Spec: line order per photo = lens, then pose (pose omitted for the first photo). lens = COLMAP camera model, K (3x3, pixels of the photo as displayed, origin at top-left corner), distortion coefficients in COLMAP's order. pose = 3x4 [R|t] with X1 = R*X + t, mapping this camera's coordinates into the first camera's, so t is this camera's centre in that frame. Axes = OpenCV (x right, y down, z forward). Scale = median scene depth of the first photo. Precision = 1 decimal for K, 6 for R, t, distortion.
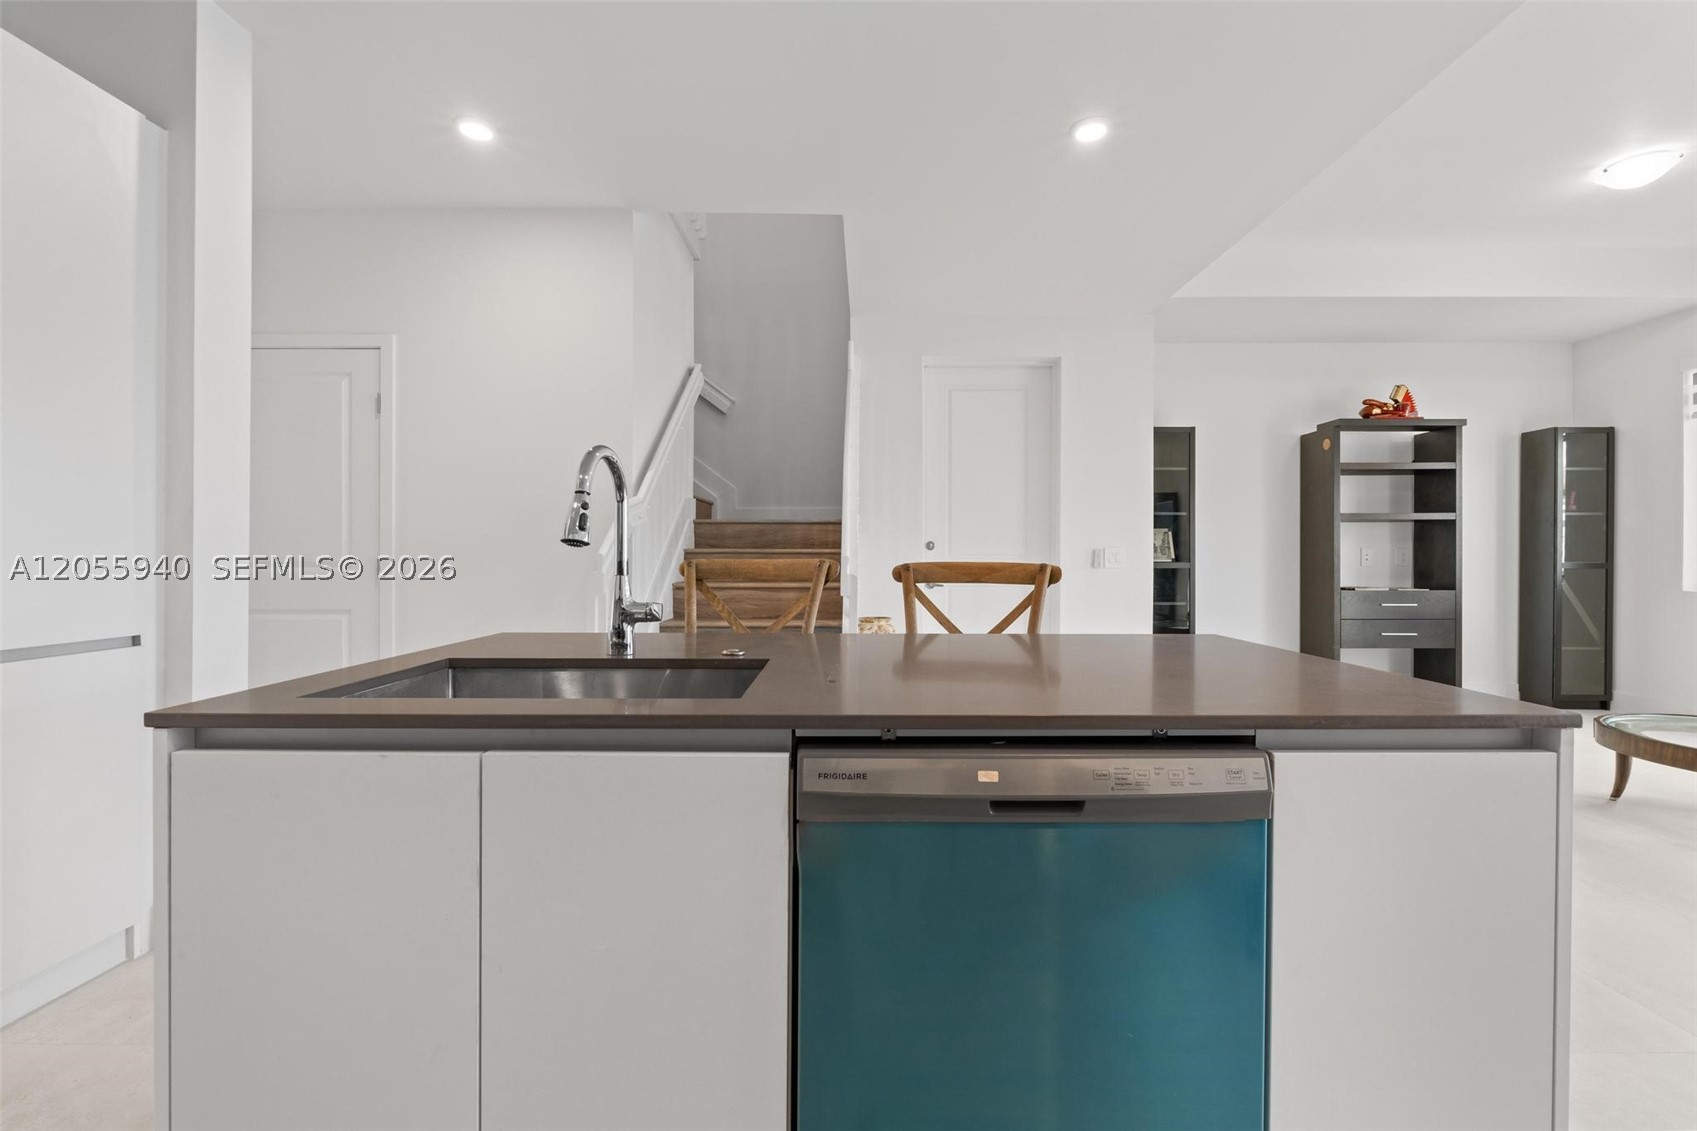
lens RADIAL K [[721.1, 0, 857.1], [0, 721.1, 566.1], [0, 0, 1]] dist [-0.005972, -0.000157]
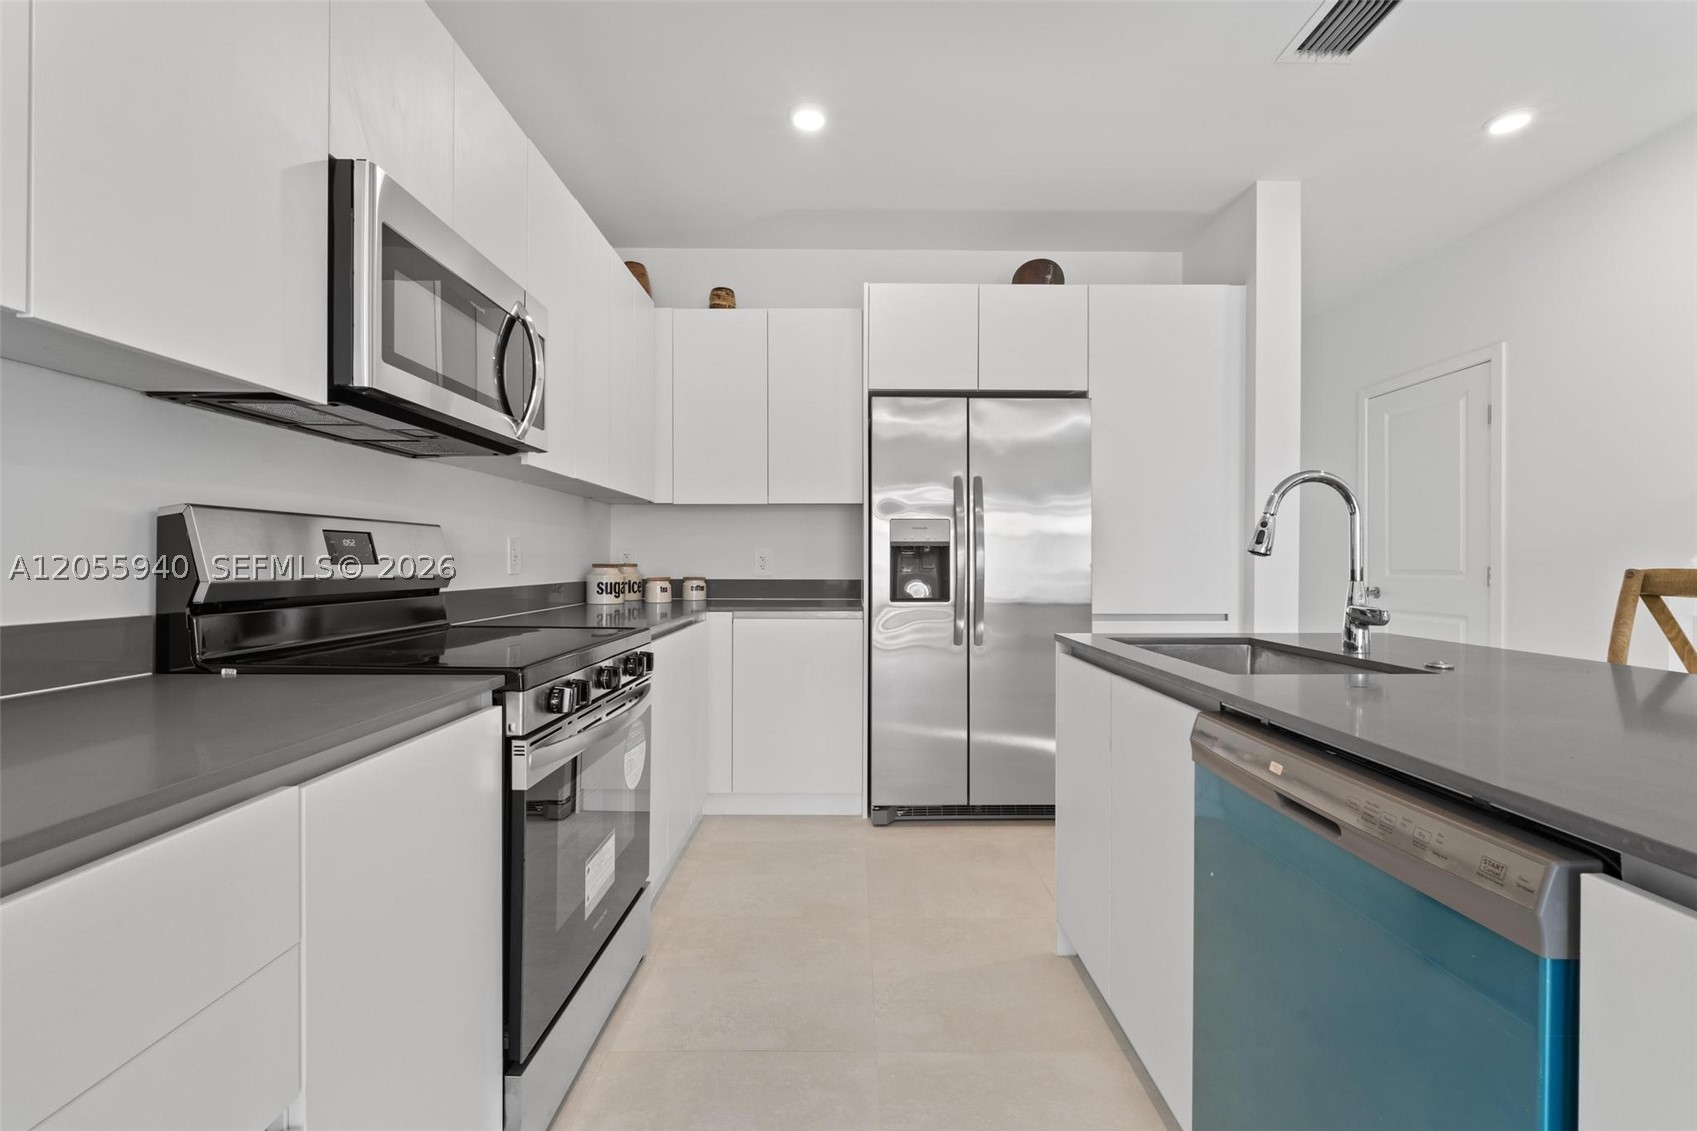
lens RADIAL K [[726.6, 0, 854.5], [0, 726.6, 554.9], [0, 0, 1]] dist [0.002177, 0.000093]
pose [[0.017309, -0.008171, -0.999817, 0.220295], [-0.018789, 0.999787, -0.008496, -0.001494], [0.999674, 0.018933, 0.017152, 0.058578]]
